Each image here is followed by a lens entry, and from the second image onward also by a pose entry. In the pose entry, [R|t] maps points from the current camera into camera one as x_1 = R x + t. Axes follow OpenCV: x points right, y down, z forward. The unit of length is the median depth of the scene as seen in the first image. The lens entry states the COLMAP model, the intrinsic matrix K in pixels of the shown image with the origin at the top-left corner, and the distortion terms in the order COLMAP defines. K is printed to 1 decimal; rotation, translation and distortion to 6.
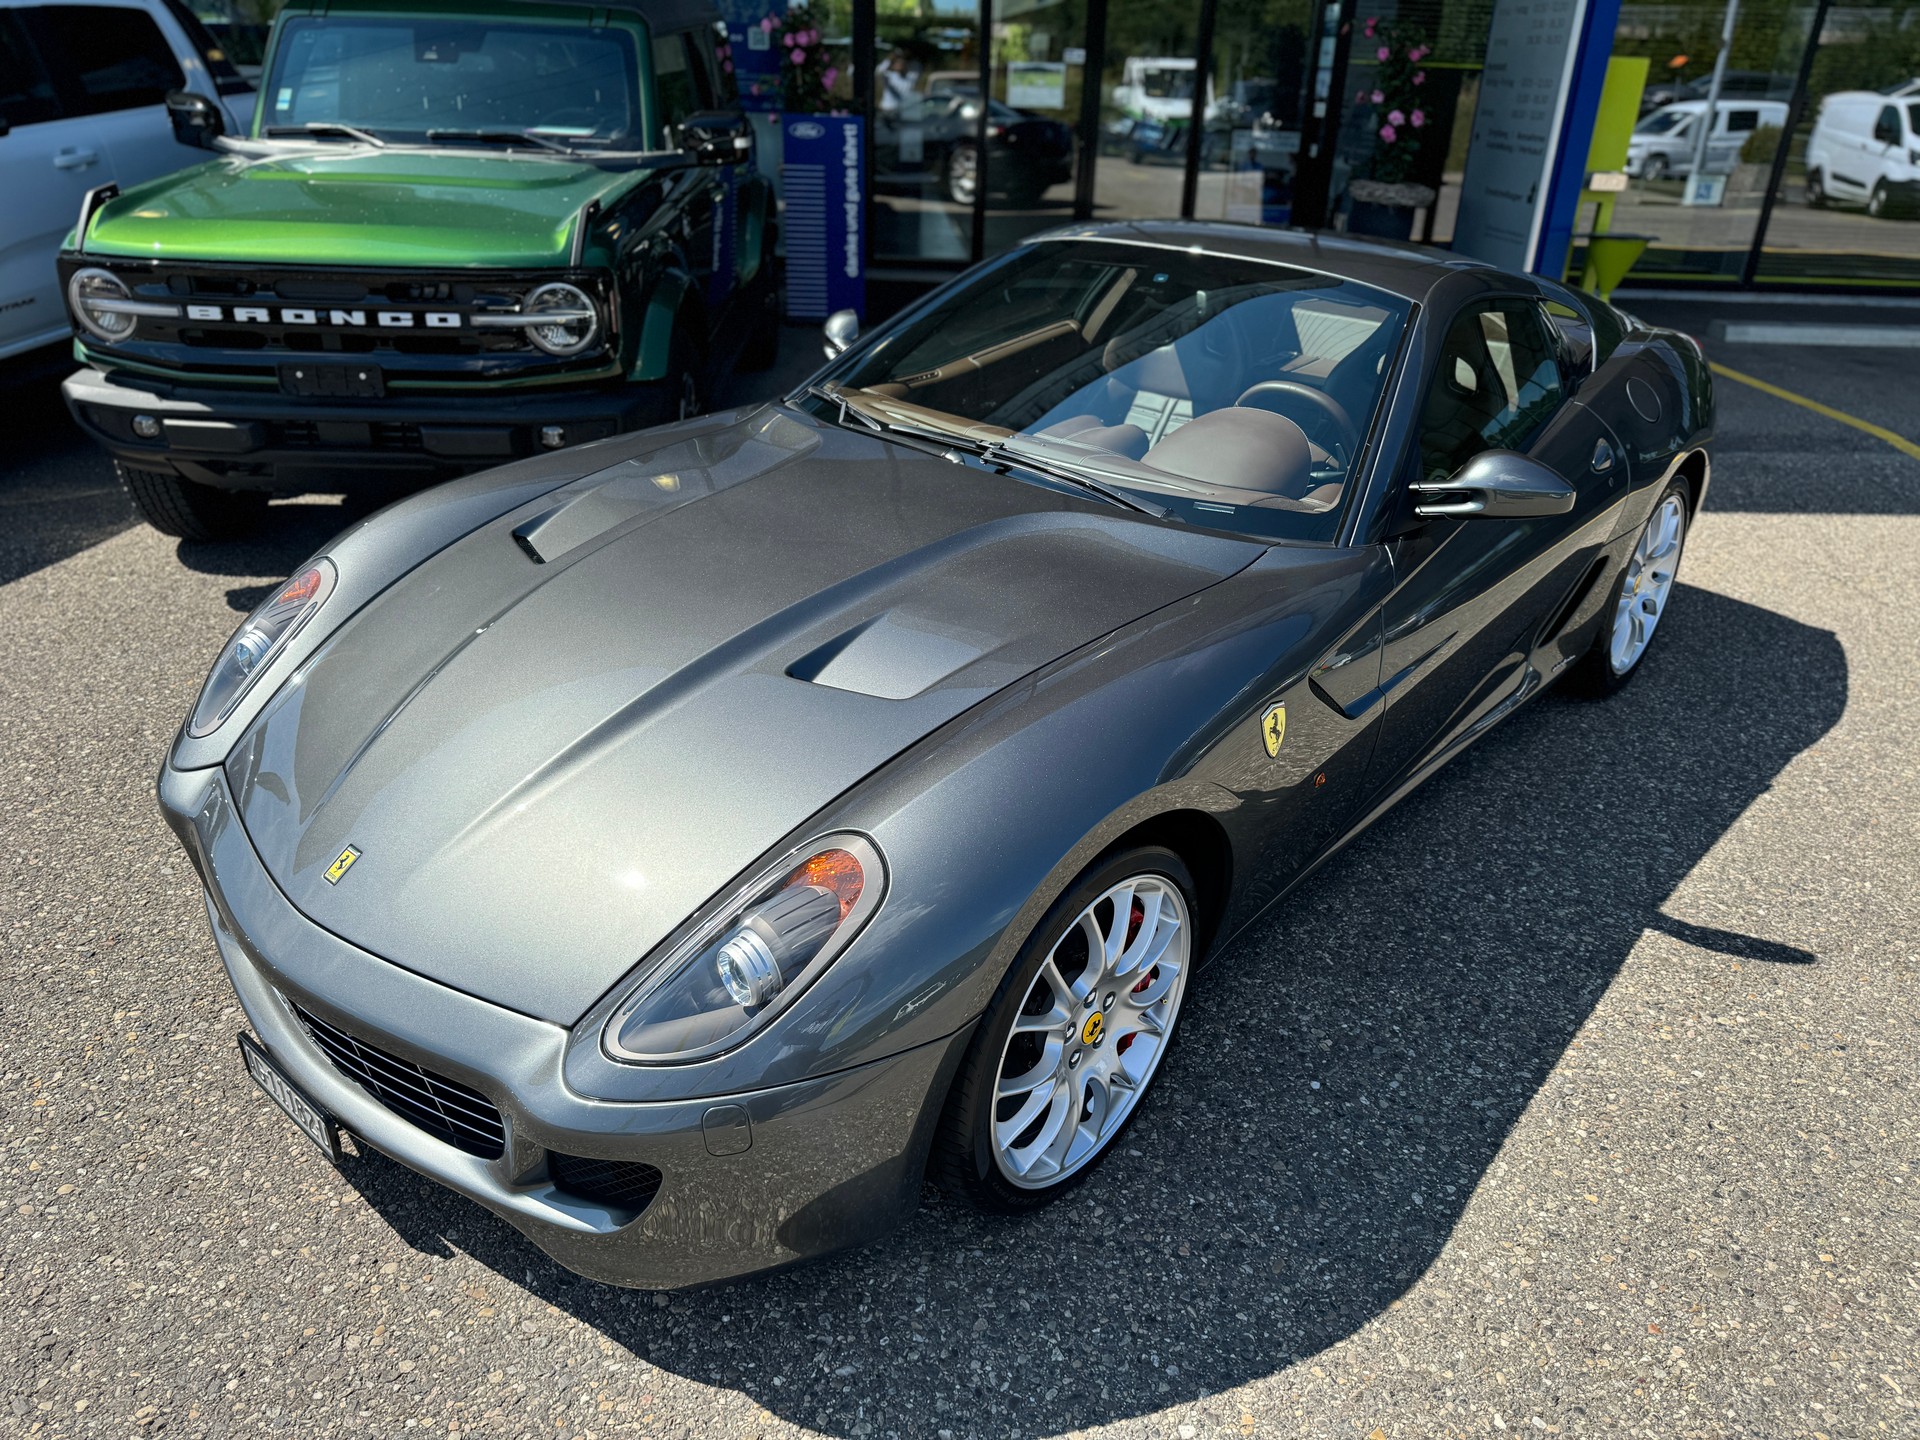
lens RADIAL K [[1370.3, 0, 970.4], [0, 1370.3, 713.2], [0, 0, 1]] dist [0.004744, -0.009371]
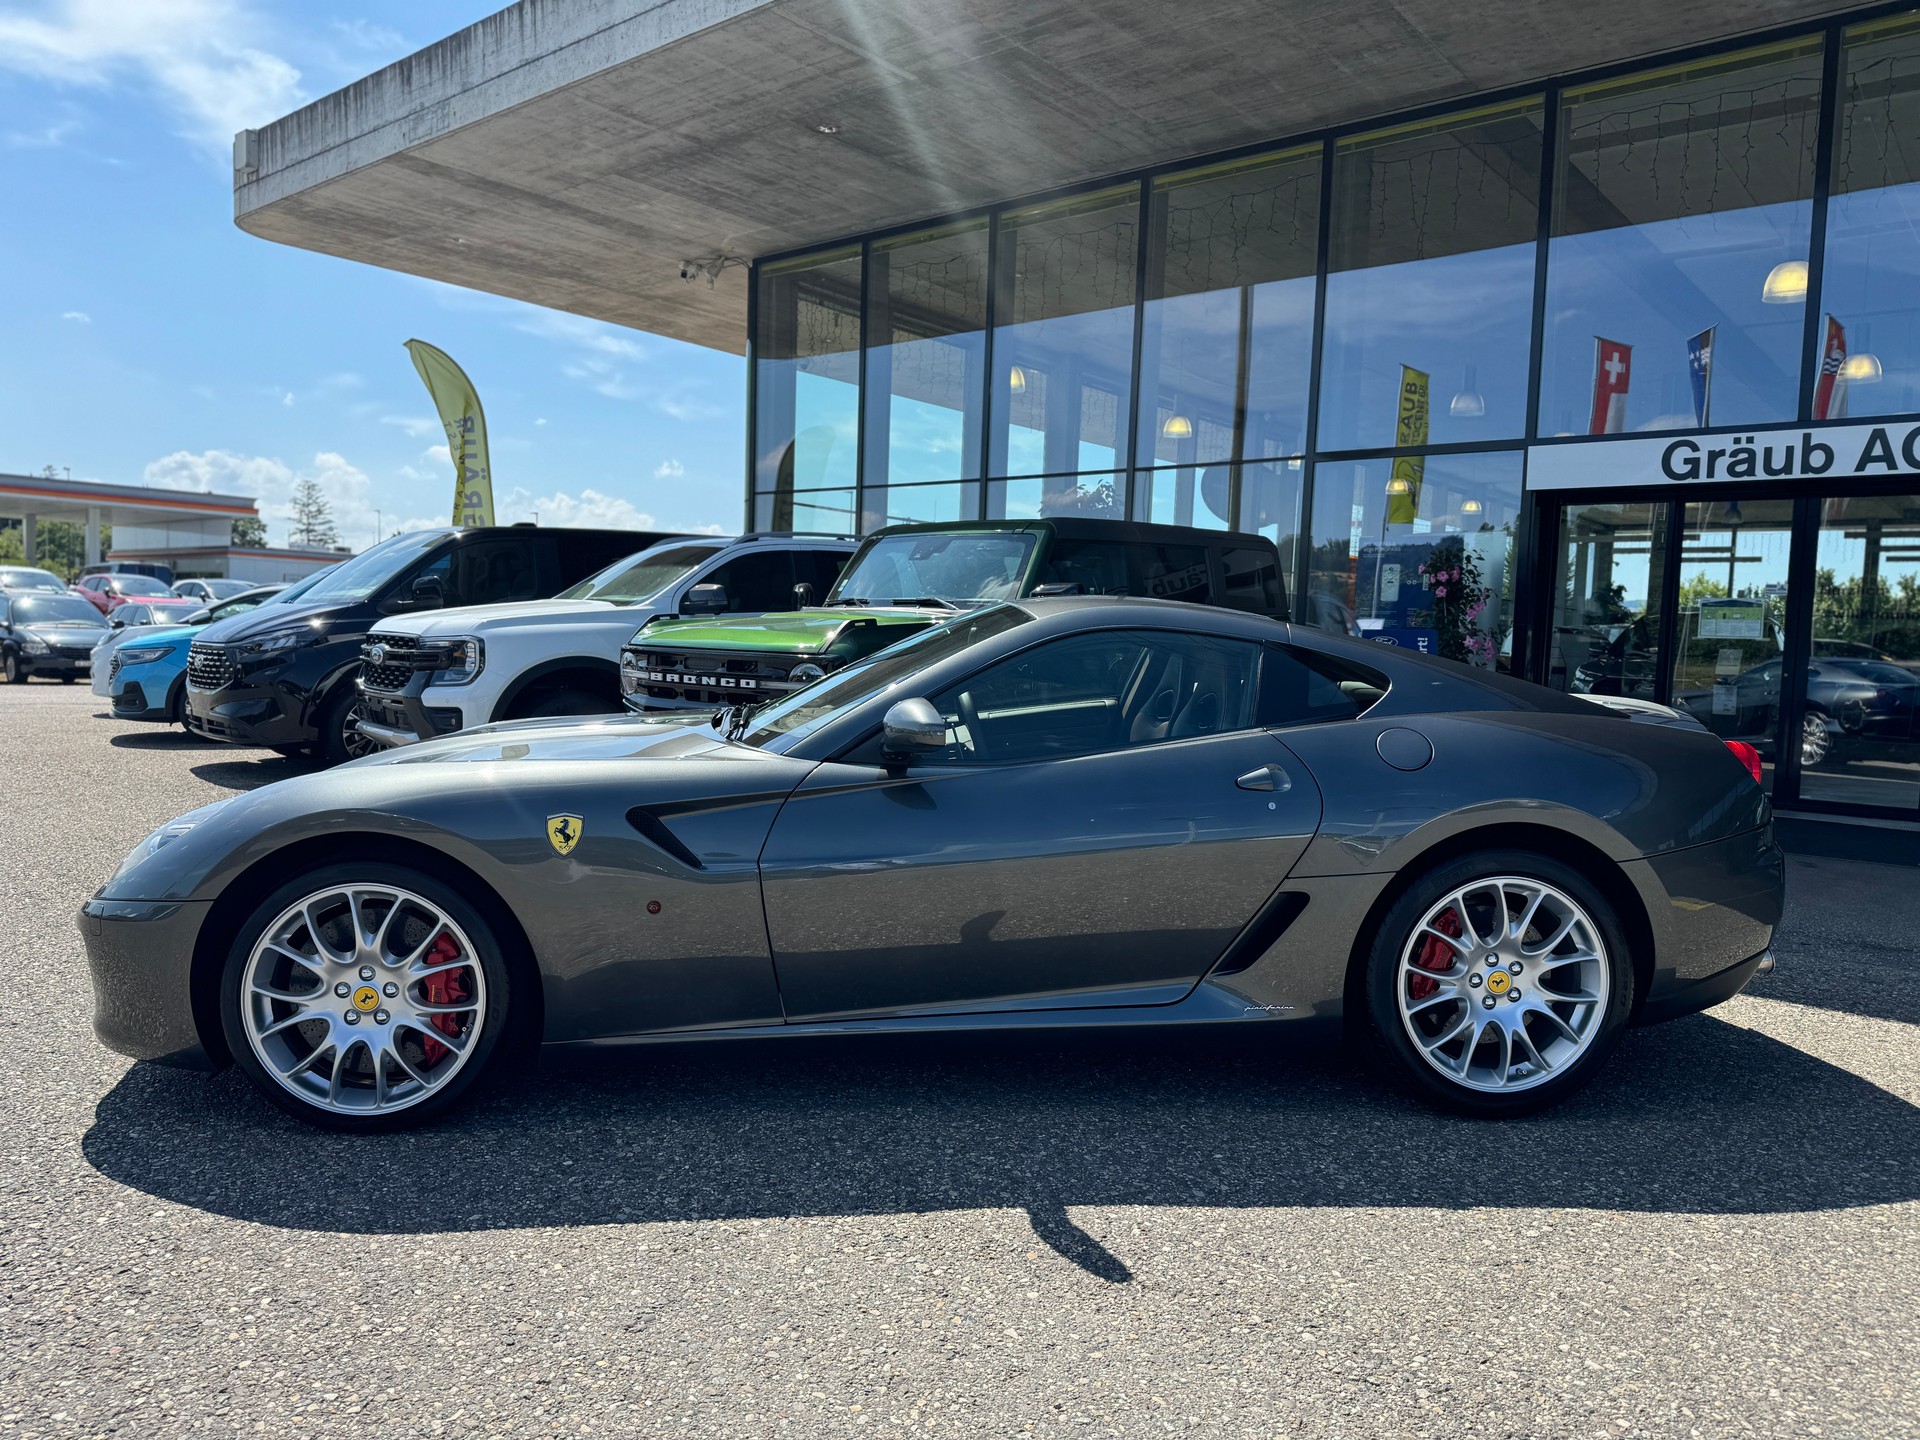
lens RADIAL K [[1344.0, 0, 964.8], [0, 1344.0, 718.1], [0, 0, 1]] dist [0.061061, -0.076395]
pose [[0.720249, 0.029692, -0.693080, 1.057107], [-0.308747, 0.908399, -0.281934, 0.120719], [0.621222, 0.417049, 0.663440, 0.226827]]
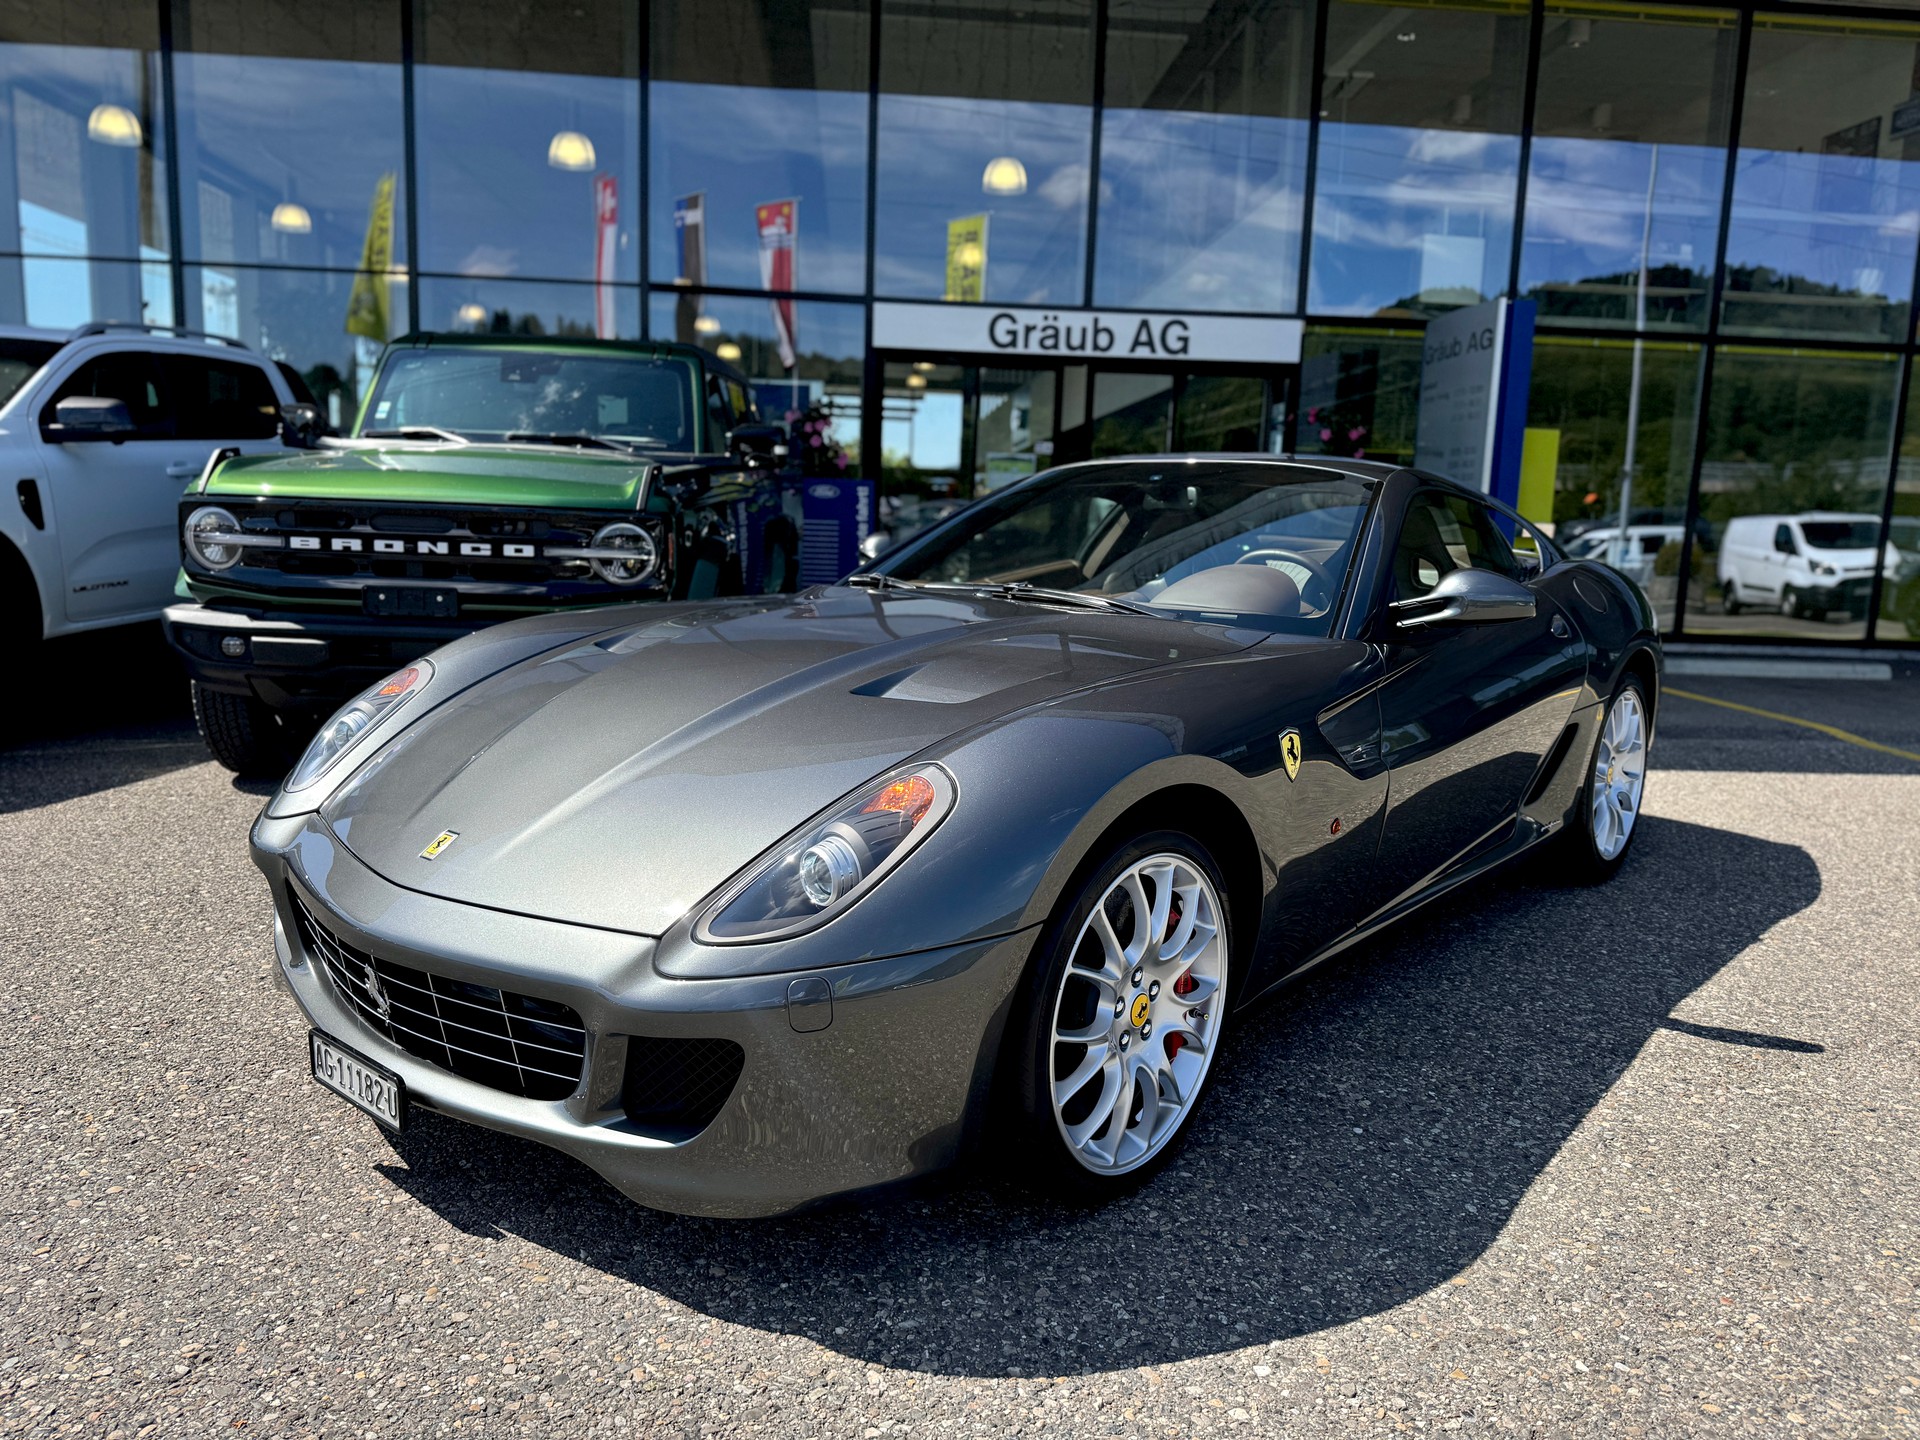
lens RADIAL K [[1345.6, 0, 965.4], [0, 1345.6, 717.4], [0, 0, 1]] dist [0.075409, -0.114850]
pose [[0.999943, -0.002555, 0.010408, -0.037799], [0.005509, 0.955570, -0.294713, 0.224110], [-0.009193, 0.294753, 0.955529, -0.035157]]
